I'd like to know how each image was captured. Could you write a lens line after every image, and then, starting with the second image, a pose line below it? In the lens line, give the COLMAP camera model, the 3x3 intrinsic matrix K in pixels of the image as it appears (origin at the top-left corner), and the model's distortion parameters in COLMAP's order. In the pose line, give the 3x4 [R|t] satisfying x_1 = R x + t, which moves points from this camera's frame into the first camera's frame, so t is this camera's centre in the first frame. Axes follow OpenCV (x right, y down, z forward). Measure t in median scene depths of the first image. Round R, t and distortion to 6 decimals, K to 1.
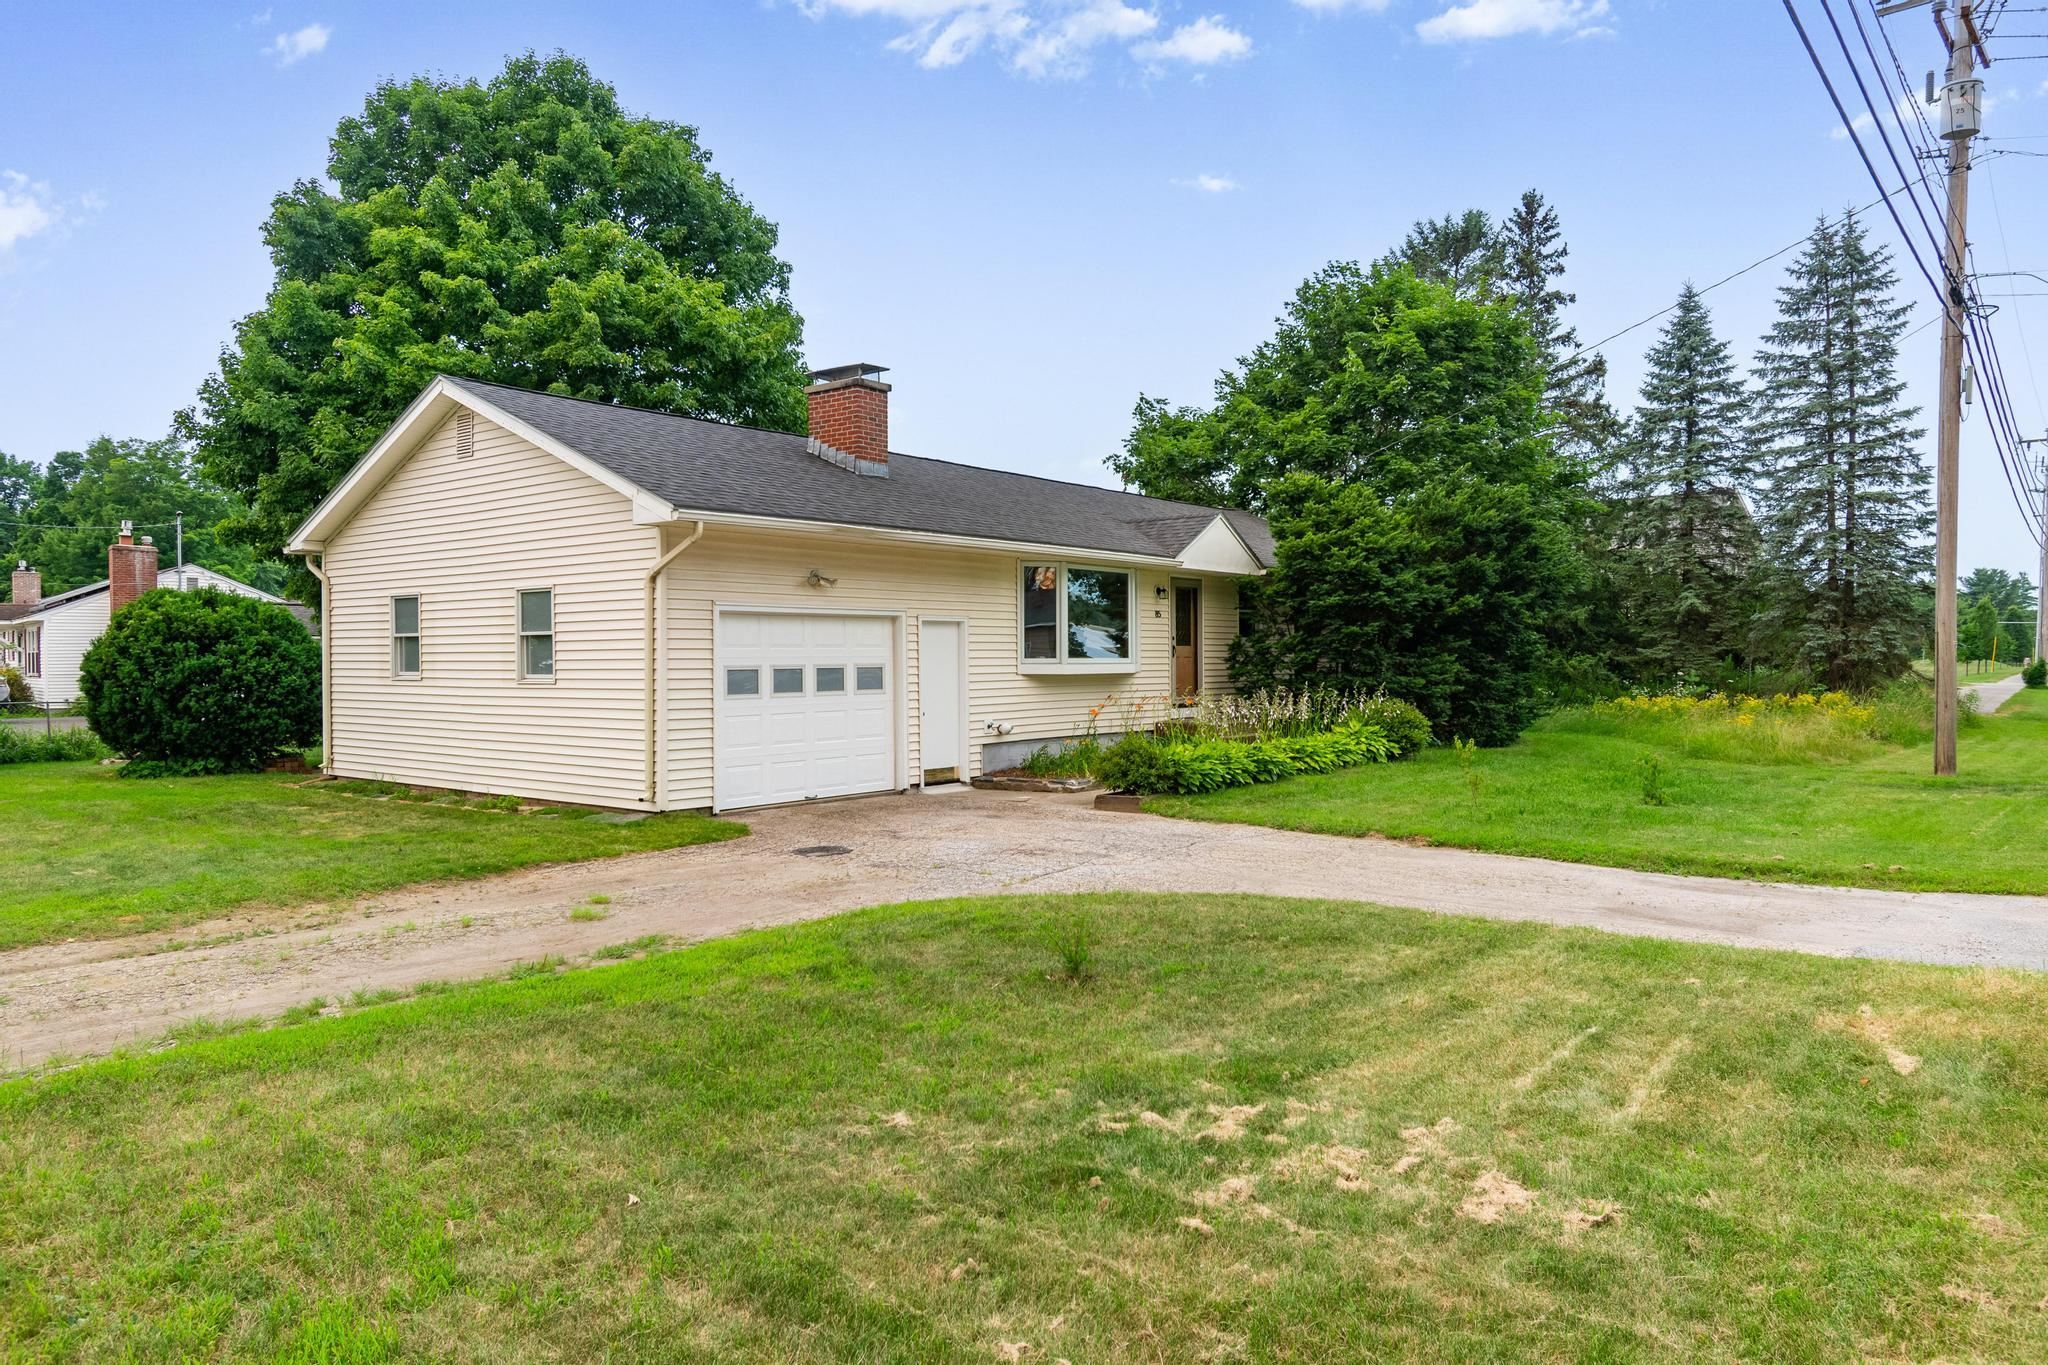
lens RADIAL K [[1354.1, 0, 1024.0], [0, 1354.1, 682.5], [0, 0, 1]] dist [-0.000787, 0.003004]
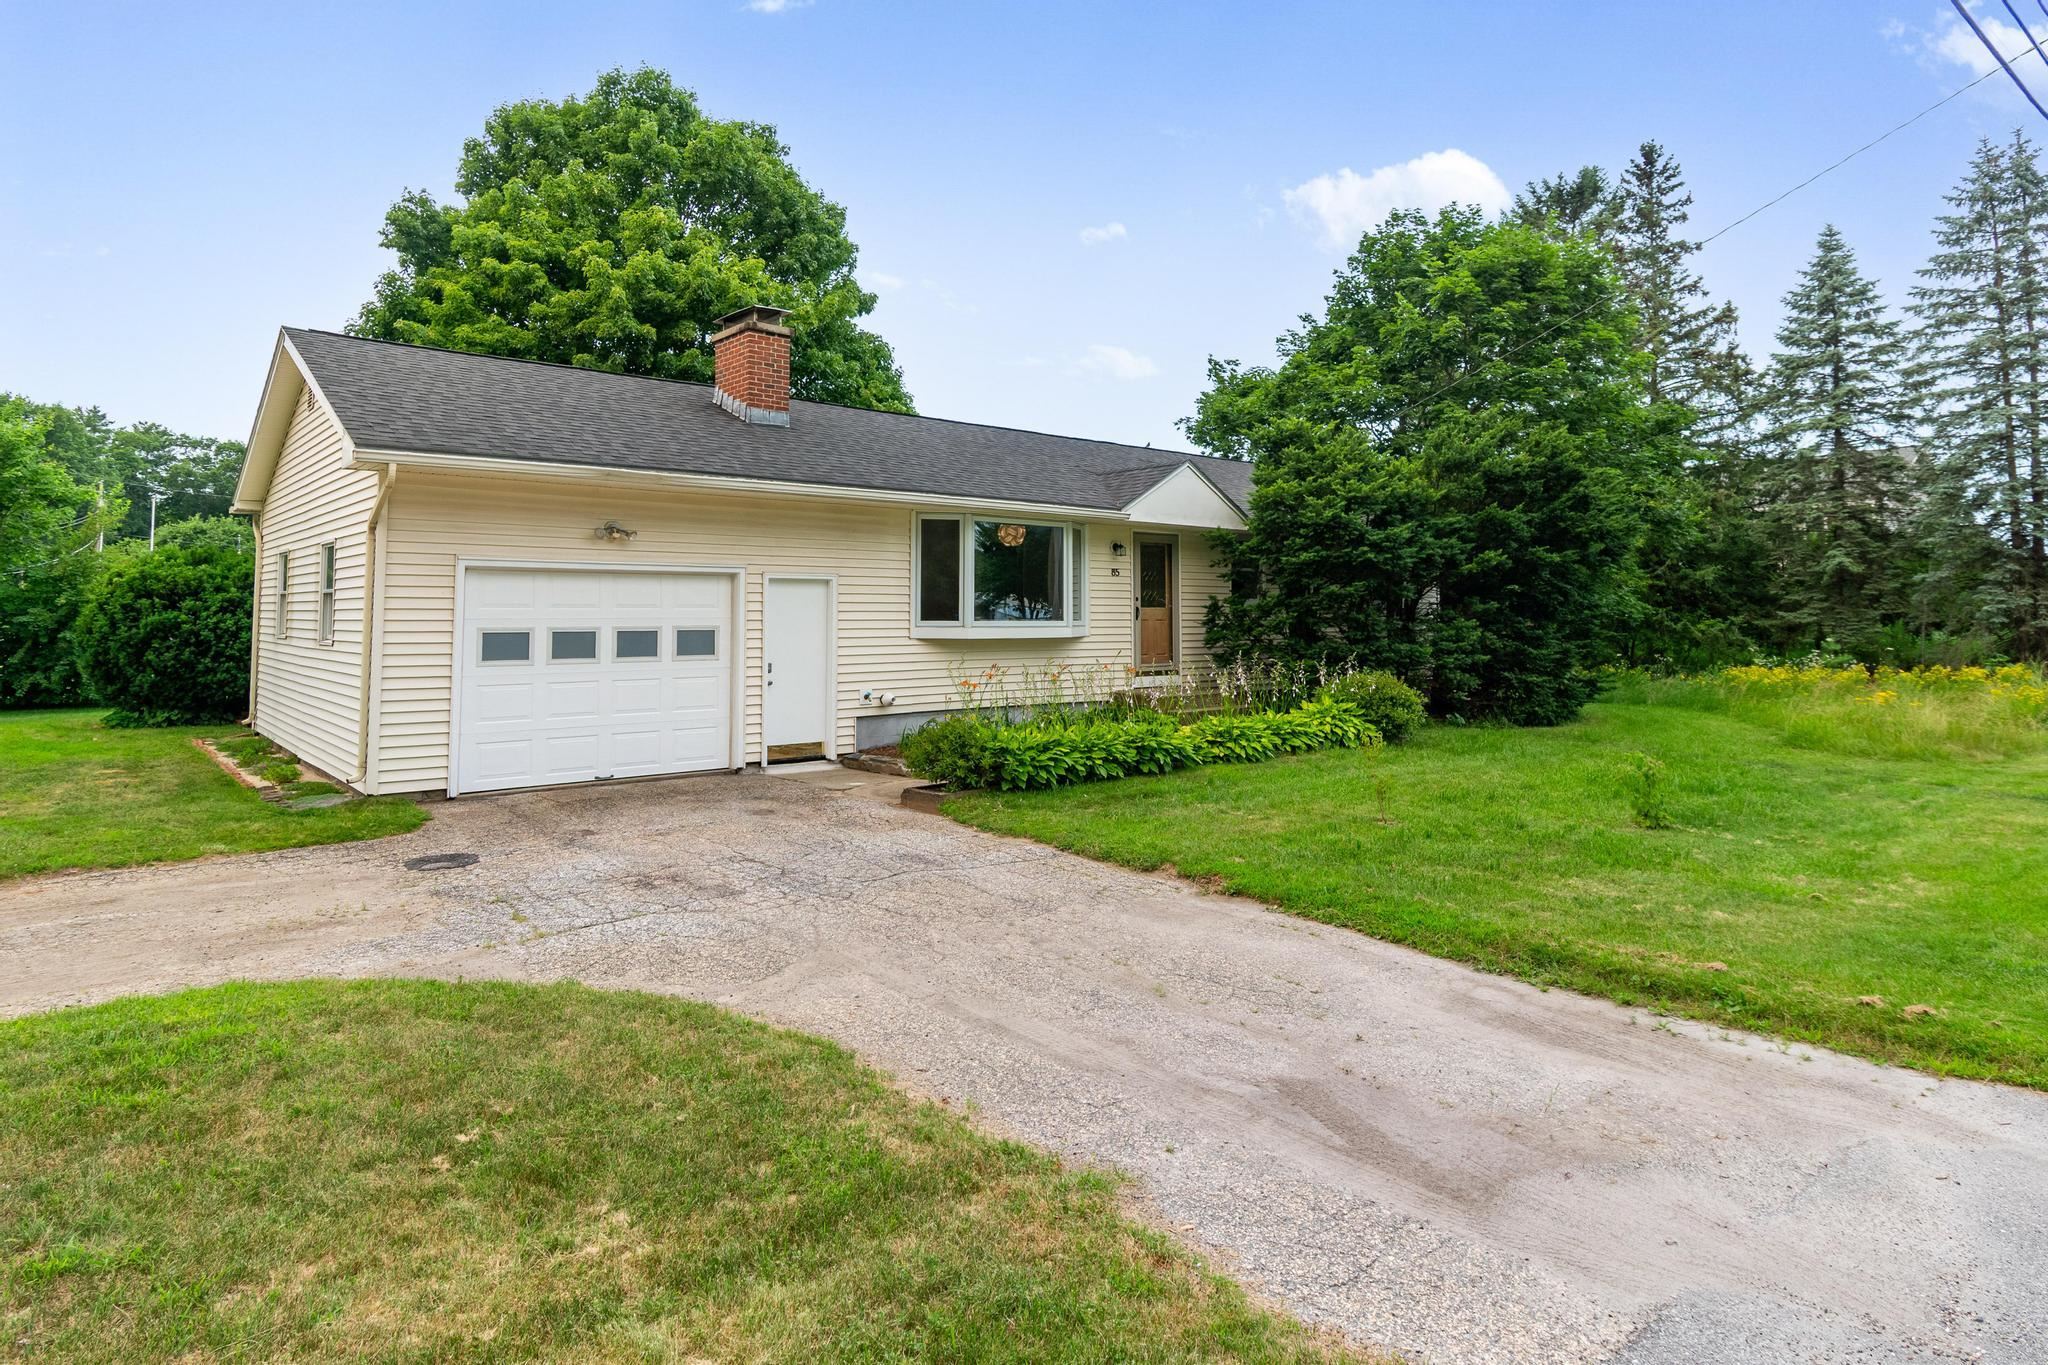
lens RADIAL K [[1157.5, 0, 1017.1], [0, 1157.5, 554.0], [0, 0, 1]] dist [0.001547, -0.004847]
pose [[0.978967, -0.003544, -0.203987, 0.138983], [-0.010725, 0.997573, -0.068803, -0.006196], [0.203736, 0.069544, 0.976553, 0.162406]]
